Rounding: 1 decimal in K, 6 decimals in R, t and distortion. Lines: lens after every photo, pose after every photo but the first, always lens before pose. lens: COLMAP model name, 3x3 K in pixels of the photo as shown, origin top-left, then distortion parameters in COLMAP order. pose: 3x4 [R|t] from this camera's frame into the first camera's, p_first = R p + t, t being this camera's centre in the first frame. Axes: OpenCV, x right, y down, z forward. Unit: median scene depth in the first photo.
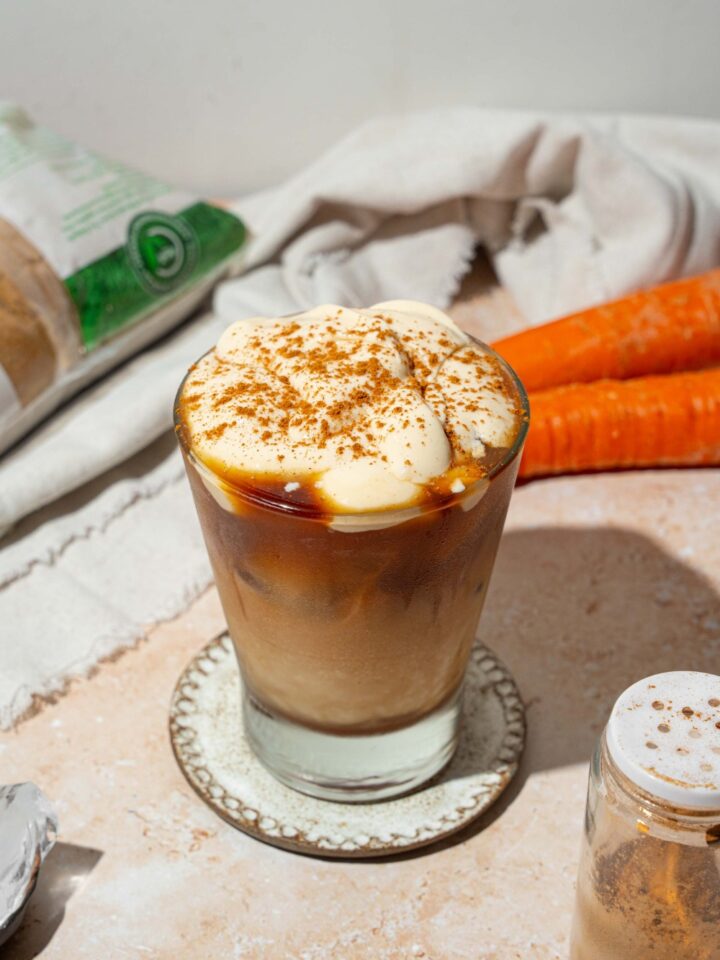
lens RADIAL K [[2149.9, 0, 360.6], [0, 2149.9, 501.5], [0, 0, 1]] dist [0.144157, 0.570008]
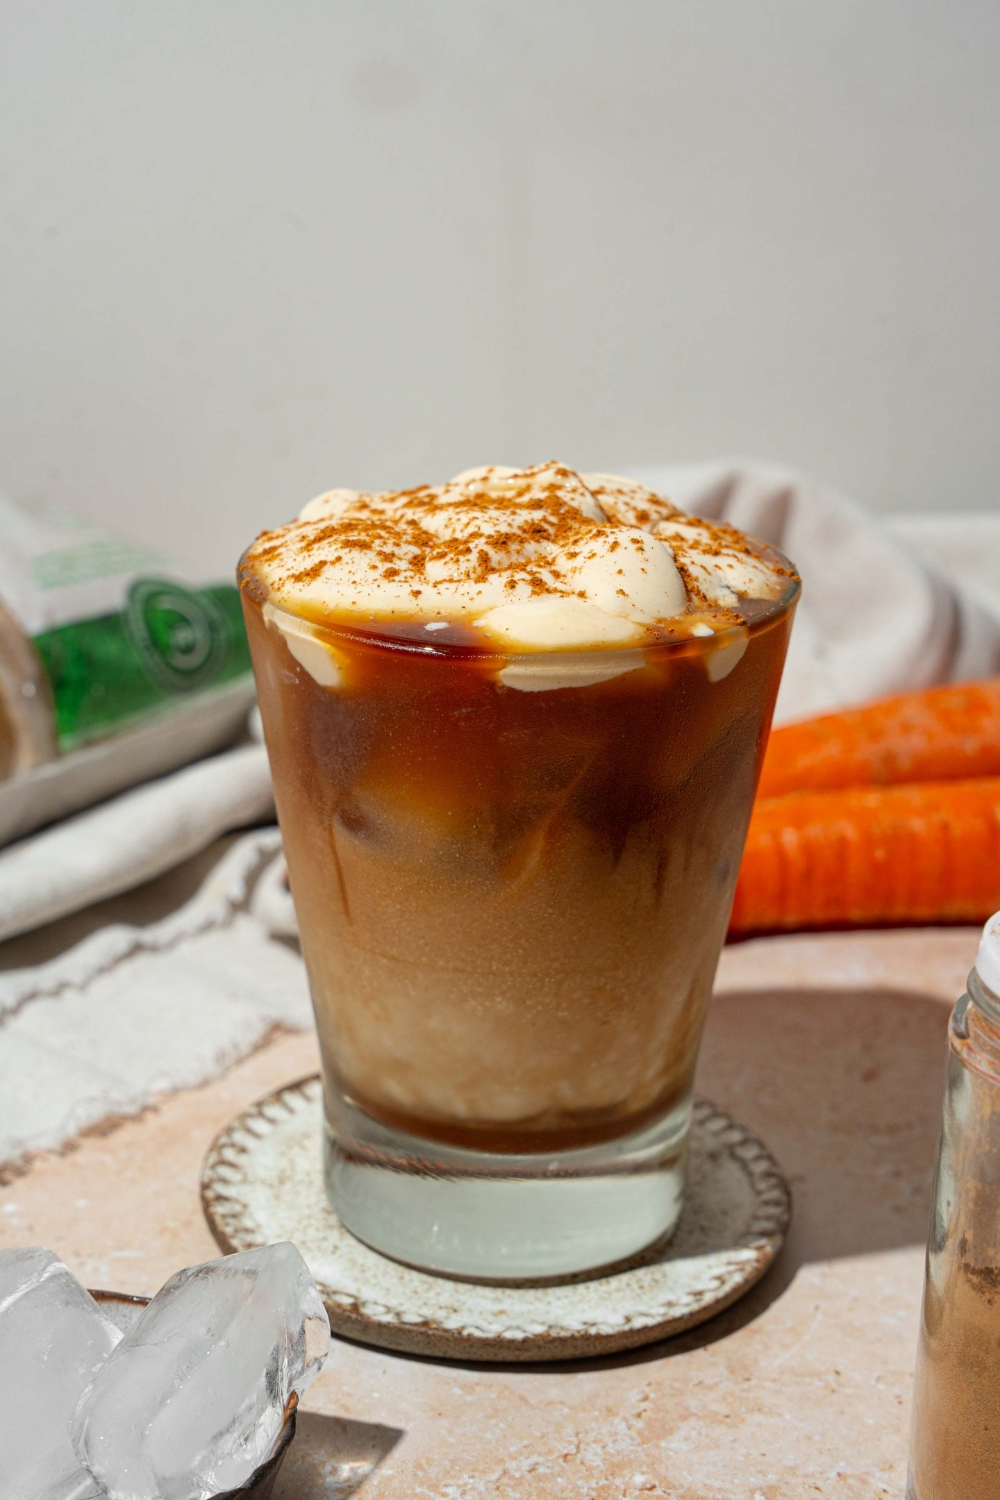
lens RADIAL K [[2960.0, 0, 500.0], [0, 2960.0, 750.0], [0, 0, 1]] dist [0.163505, 0.144575]
pose [[0.998617, 0.000461, 0.052570, -0.054260], [0.016030, 0.949677, -0.312821, 0.273277], [-0.050069, 0.313231, 0.948356, 0.186458]]
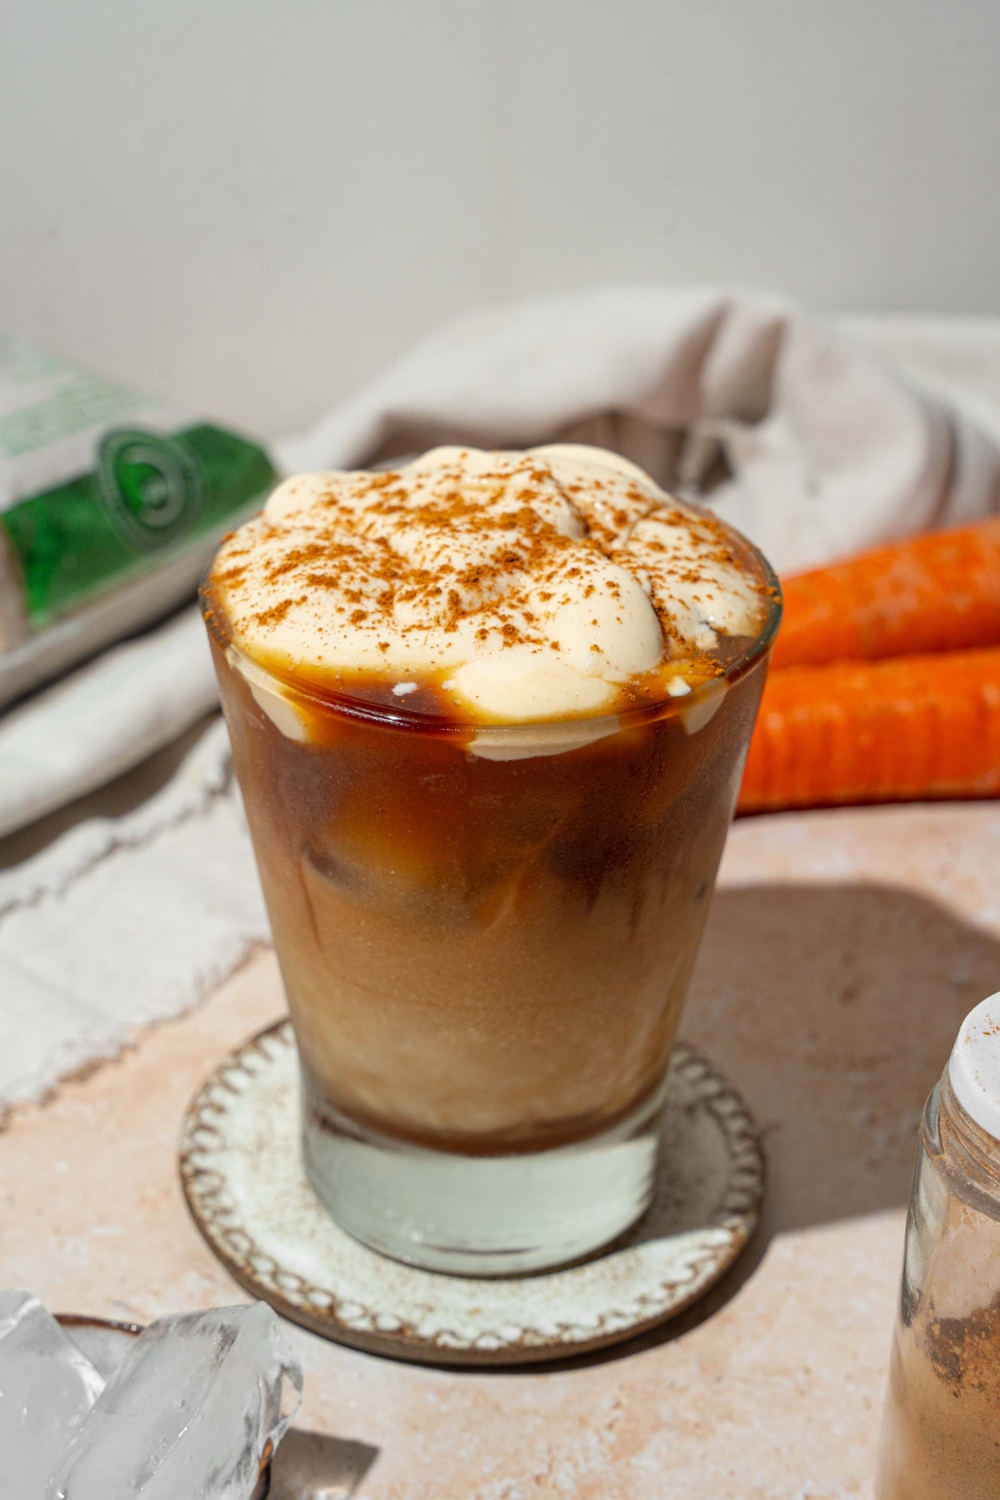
lens RADIAL K [[2960.0, 0, 500.0], [0, 2960.0, 750.0], [0, 0, 1]] dist [0.163505, 0.144575]
pose [[0.998693, -0.010197, 0.050080, -0.043565], [0.017140, 0.989971, -0.140224, 0.117734], [-0.048148, 0.140899, 0.988852, 0.168902]]
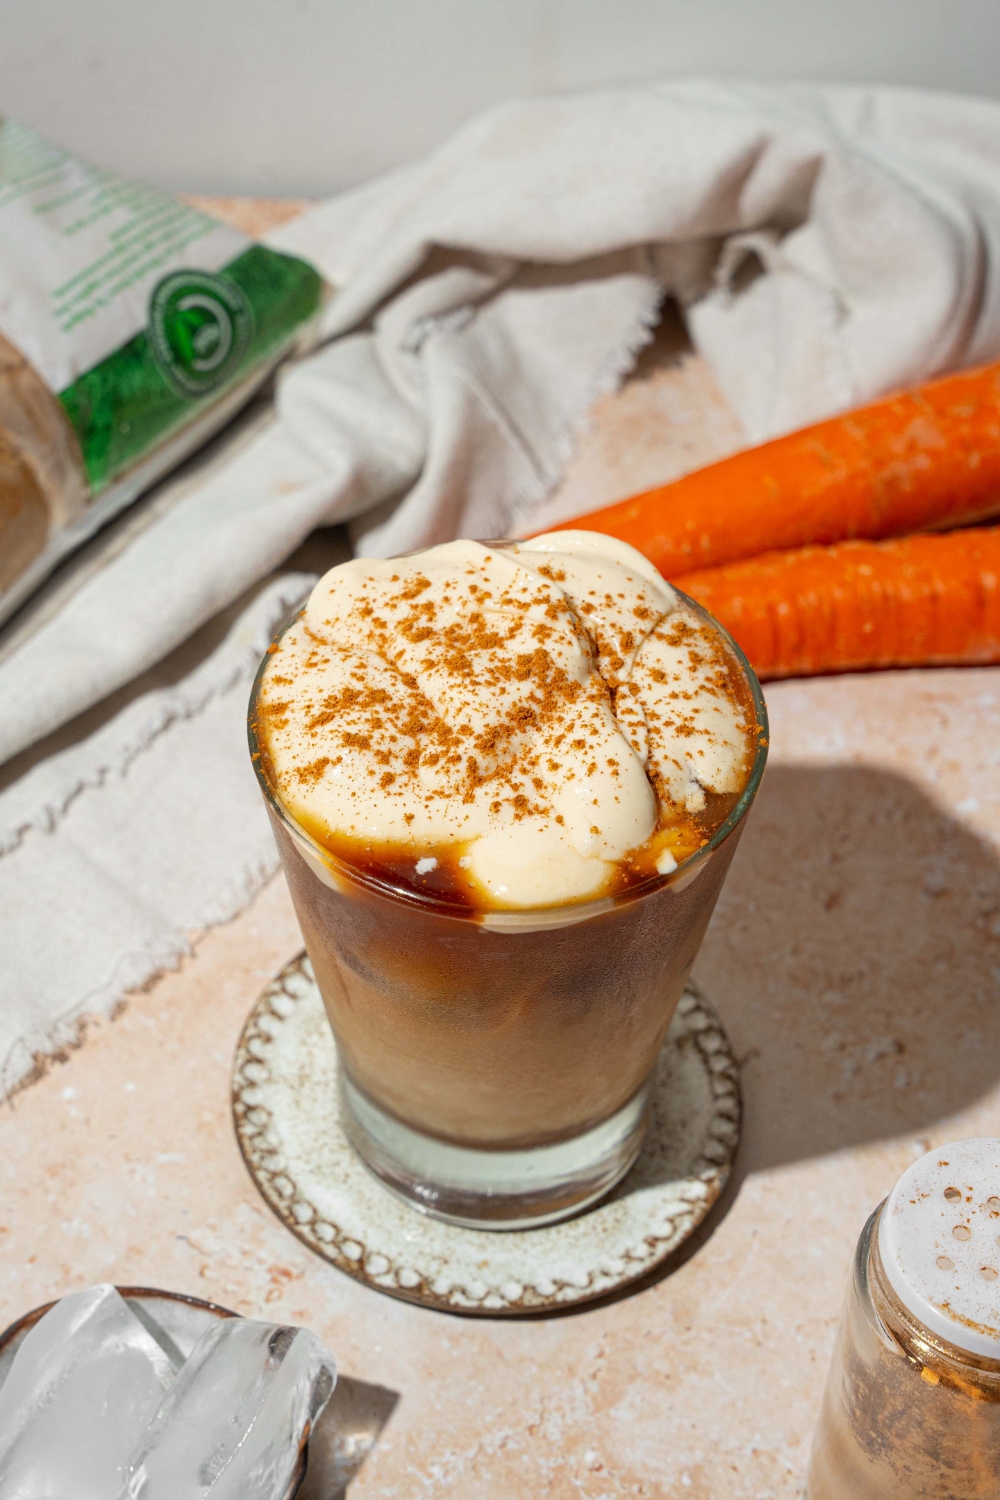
lens RADIAL K [[3097.6, 0, 478.1], [0, 3097.6, 754.4], [0, 0, 1]] dist [0.121199, 1.170808]
pose [[0.999773, 0.002460, 0.021147, -0.033743], [-0.005703, 0.987950, 0.154666, -0.181173], [-0.020512, -0.154752, 0.987740, 0.024860]]
